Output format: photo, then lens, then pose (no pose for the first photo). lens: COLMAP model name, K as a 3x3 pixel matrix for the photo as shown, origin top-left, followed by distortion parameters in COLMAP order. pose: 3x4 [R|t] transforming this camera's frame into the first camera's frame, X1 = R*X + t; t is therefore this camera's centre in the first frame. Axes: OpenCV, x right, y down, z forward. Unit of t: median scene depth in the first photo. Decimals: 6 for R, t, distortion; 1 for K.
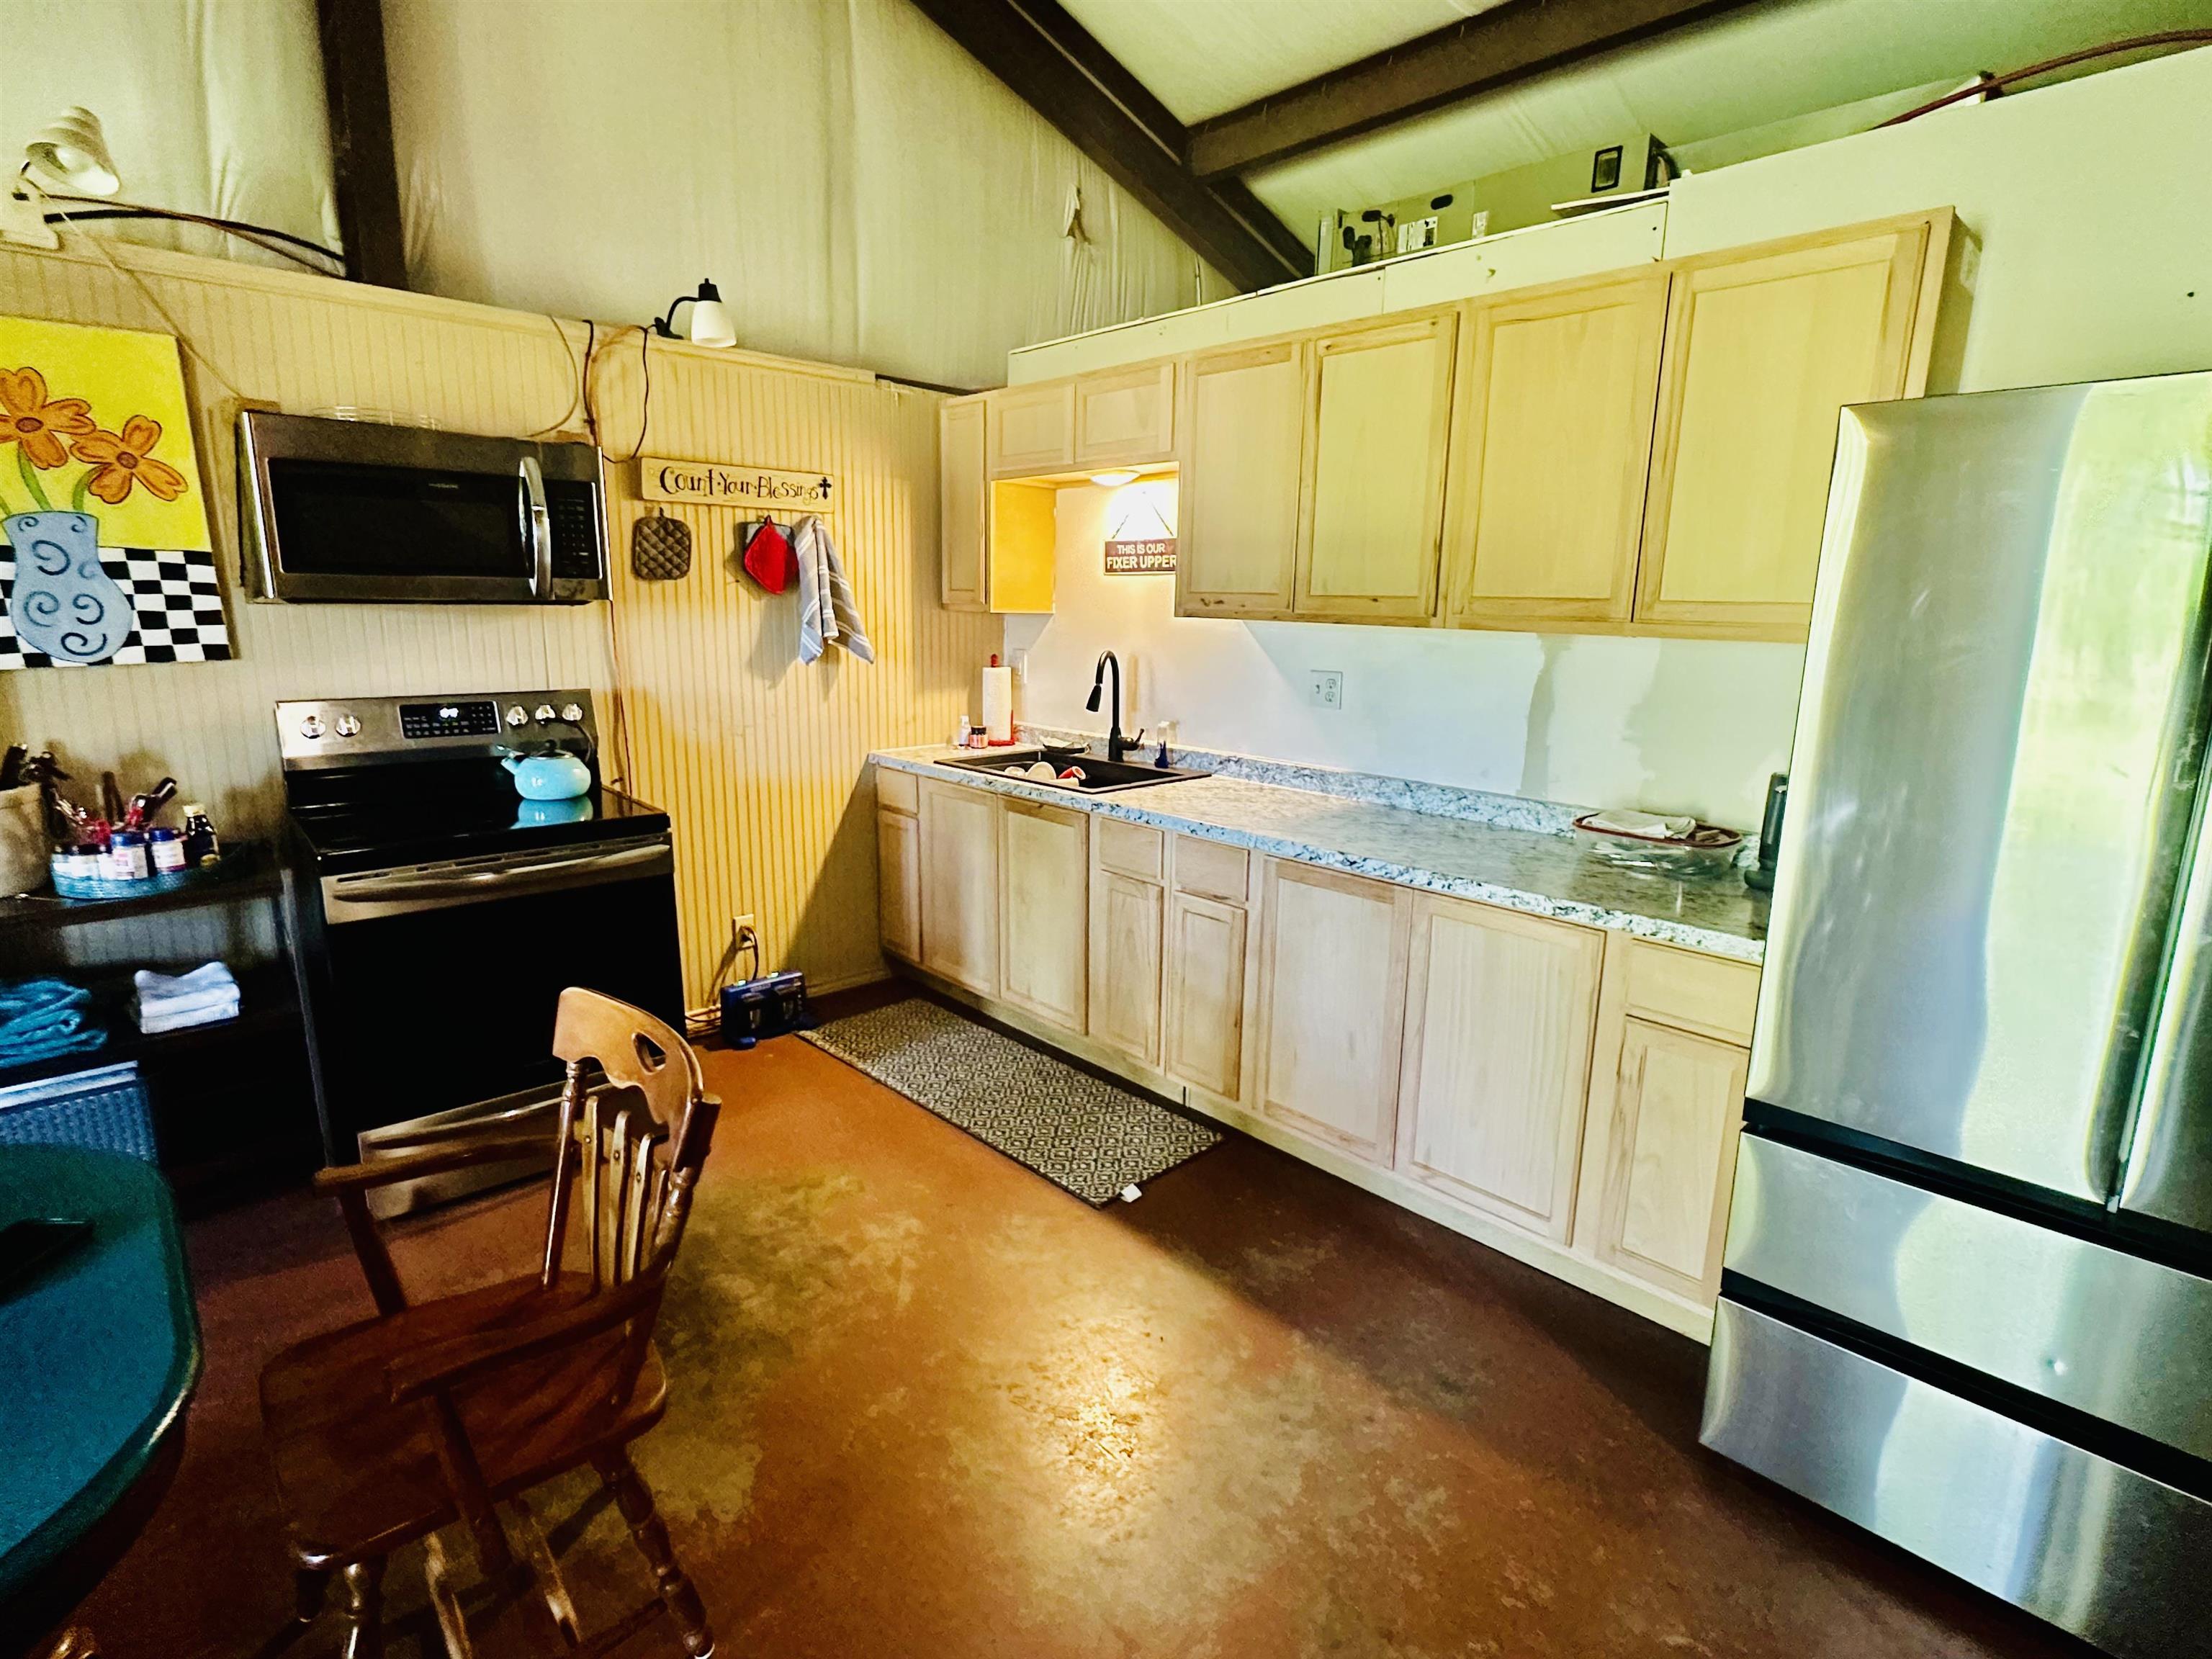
lens RADIAL K [[1098.3, 0, 1108.0], [0, 1098.3, 820.1], [0, 0, 1]] dist [-0.011114, 0.001466]
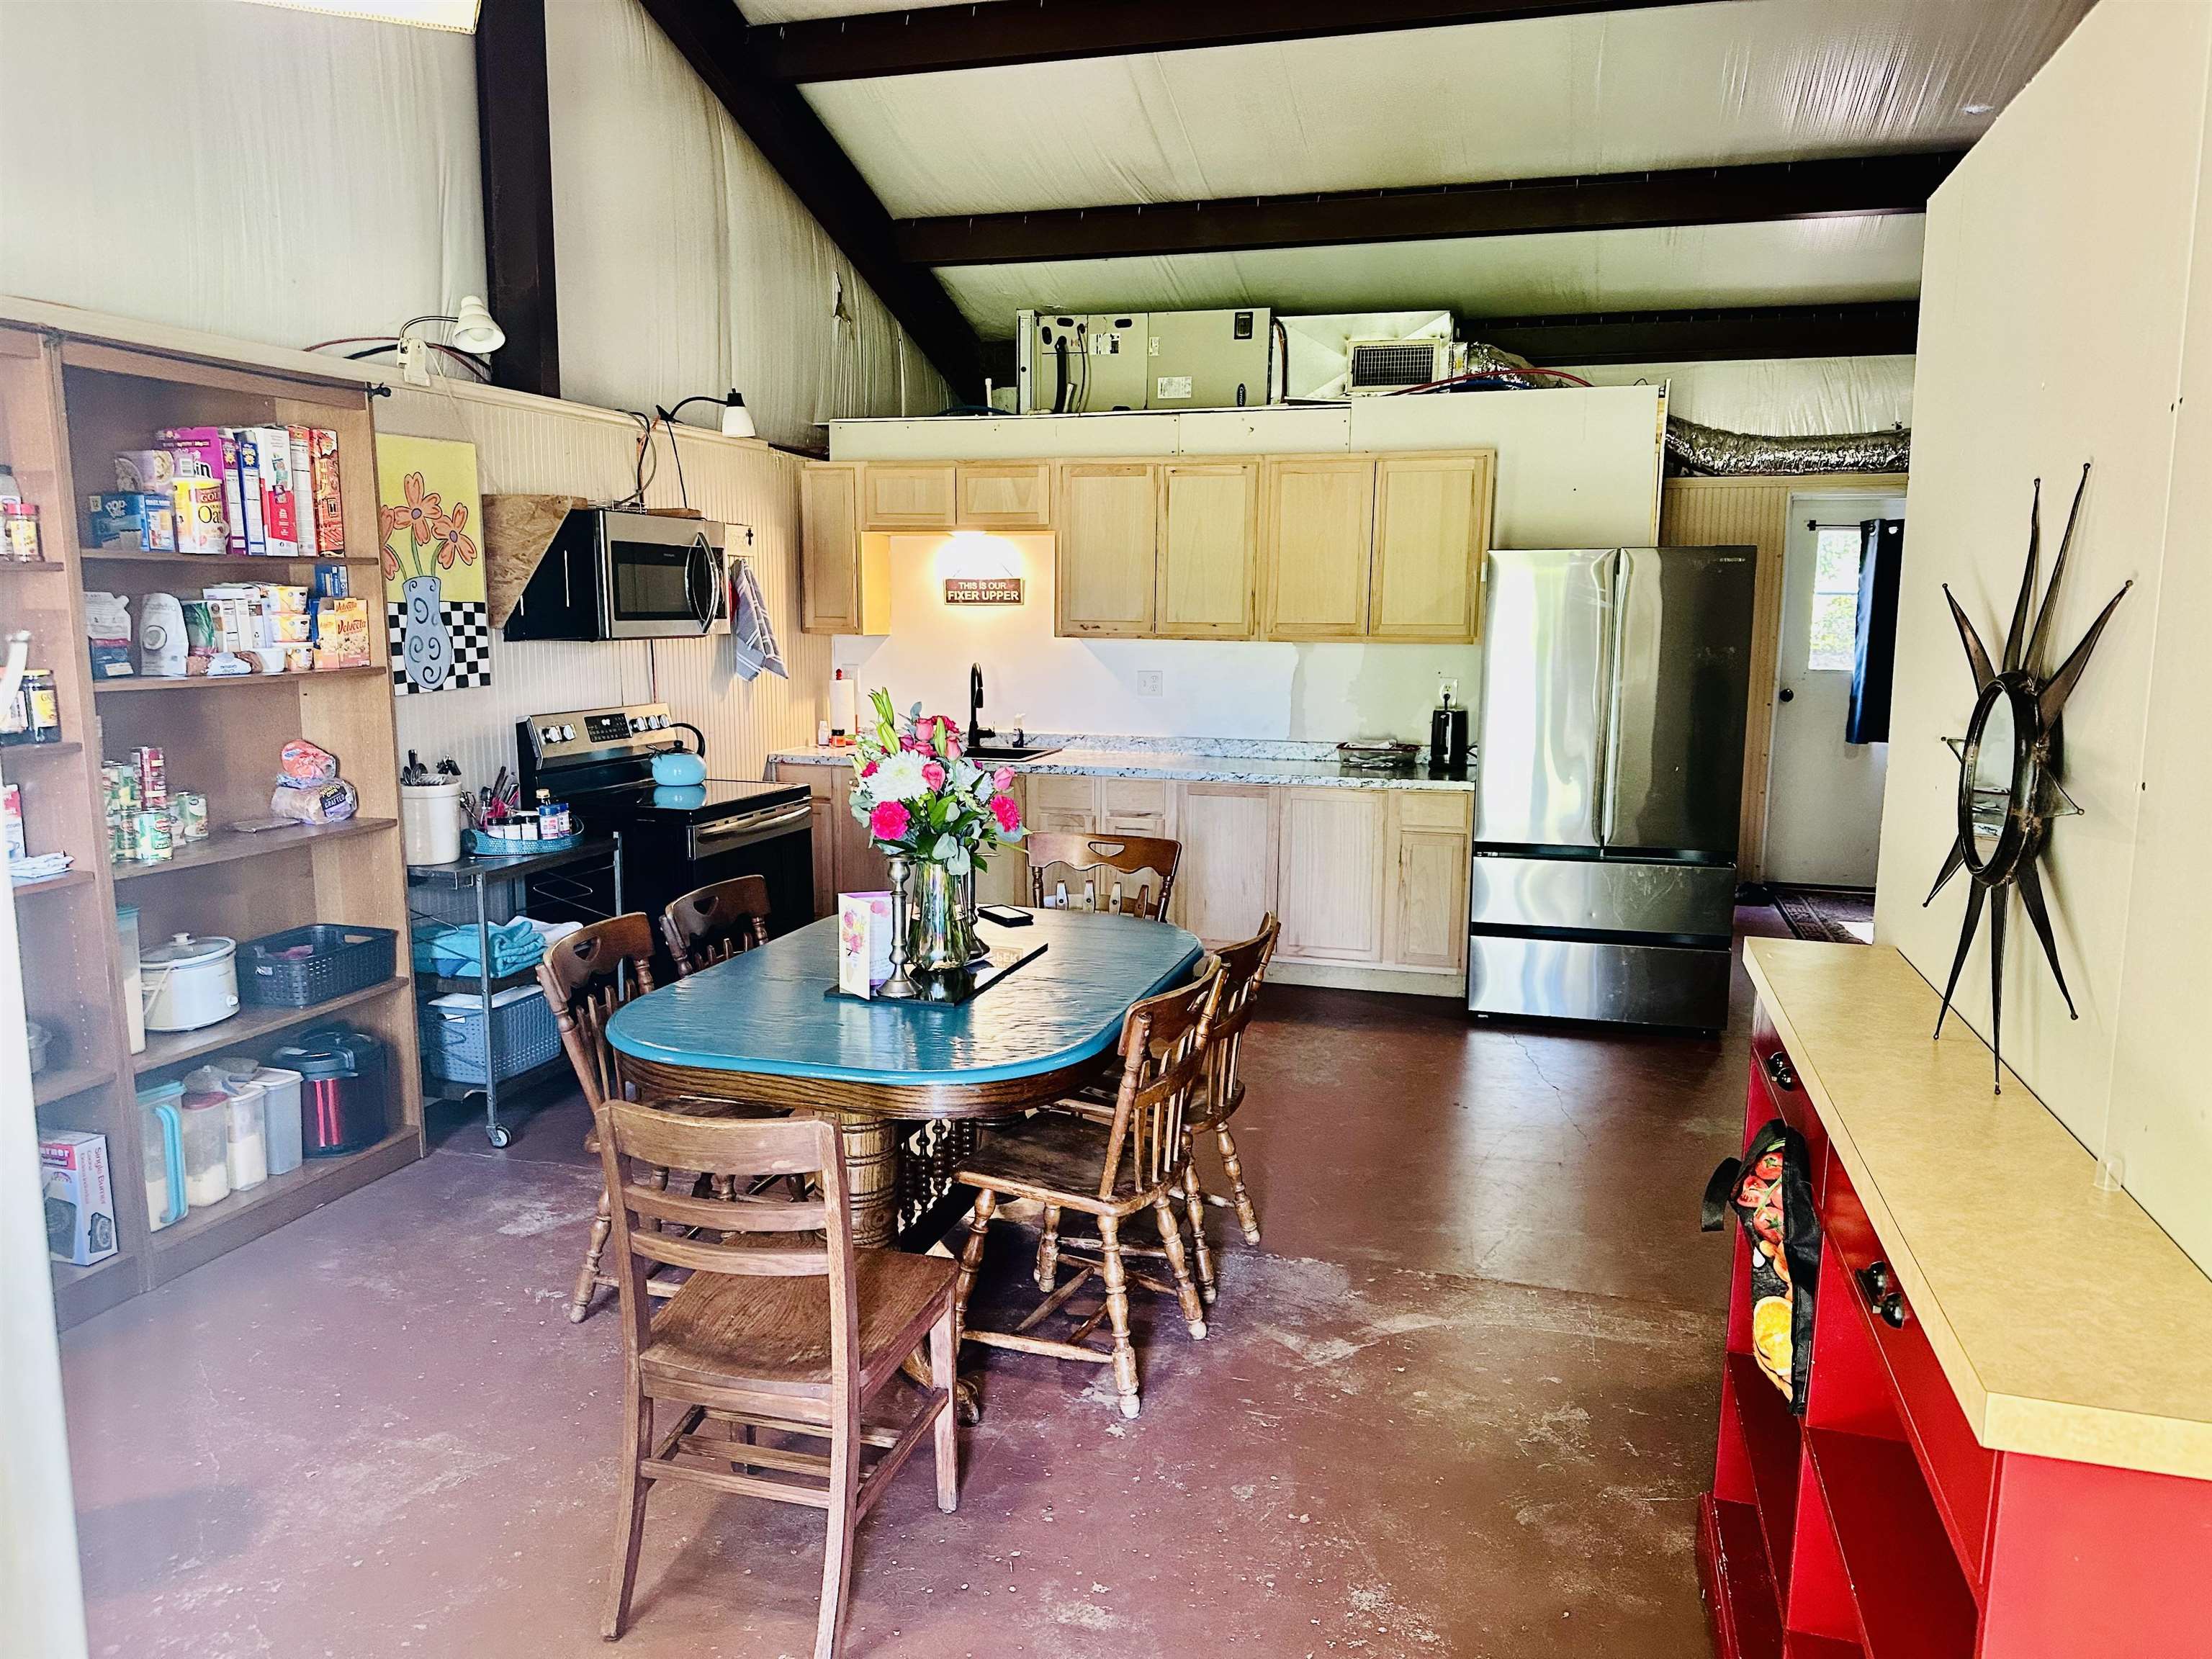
lens RADIAL K [[1566.9, 0, 1104.6], [0, 1566.9, 841.6], [0, 0, 1]] dist [0.034125, -0.059175]
pose [[0.866184, -0.085392, 0.492375, -1.089130], [0.105048, 0.994391, -0.012344, 0.134805], [-0.488559, 0.062415, 0.870296, -0.950352]]
